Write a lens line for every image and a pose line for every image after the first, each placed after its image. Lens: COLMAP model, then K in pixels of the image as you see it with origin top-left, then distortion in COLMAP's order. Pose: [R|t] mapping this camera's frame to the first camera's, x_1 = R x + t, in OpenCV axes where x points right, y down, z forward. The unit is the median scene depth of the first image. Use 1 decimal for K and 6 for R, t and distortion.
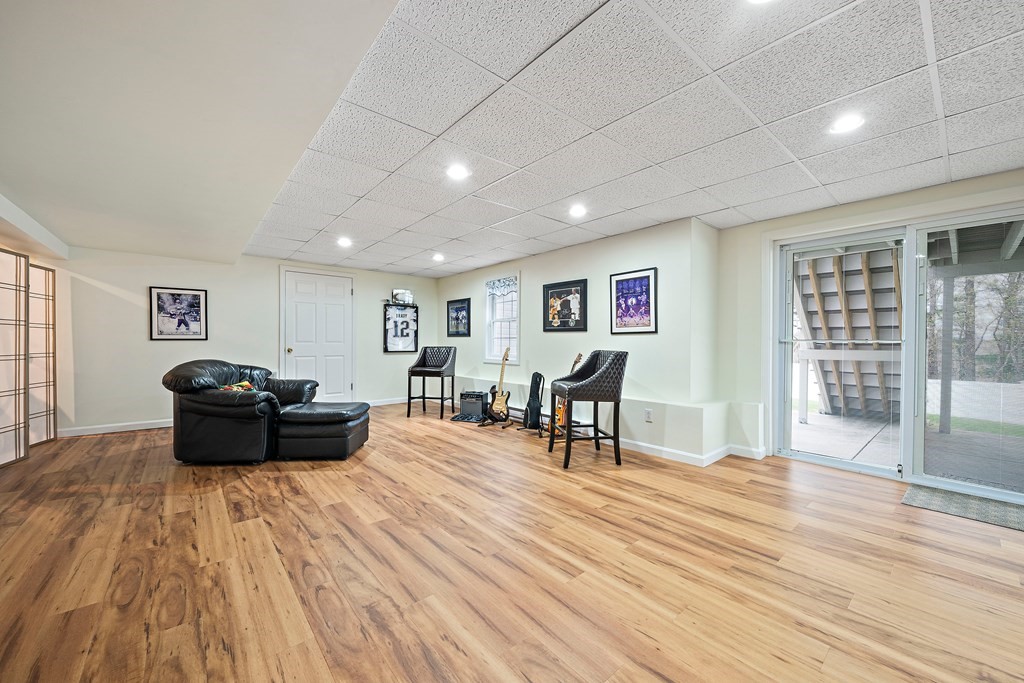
lens RADIAL K [[386.5, 0, 510.3], [0, 386.5, 343.0], [0, 0, 1]] dist [-0.003684, -0.000435]
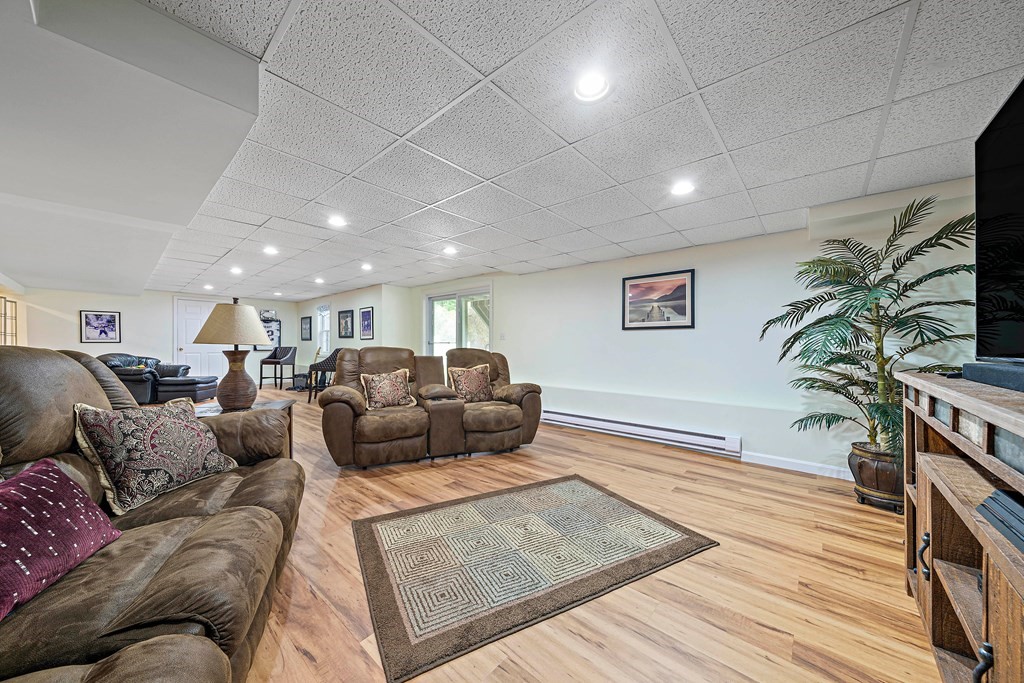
lens RADIAL K [[356.3, 0, 513.2], [0, 356.3, 343.7], [0, 0, 1]] dist [-0.002450, -0.000275]
pose [[0.989379, -0.000809, 0.145355, 0.667373], [0.001457, 0.999989, -0.004349, 0.005628], [-0.145350, 0.004515, 0.989370, -0.759715]]
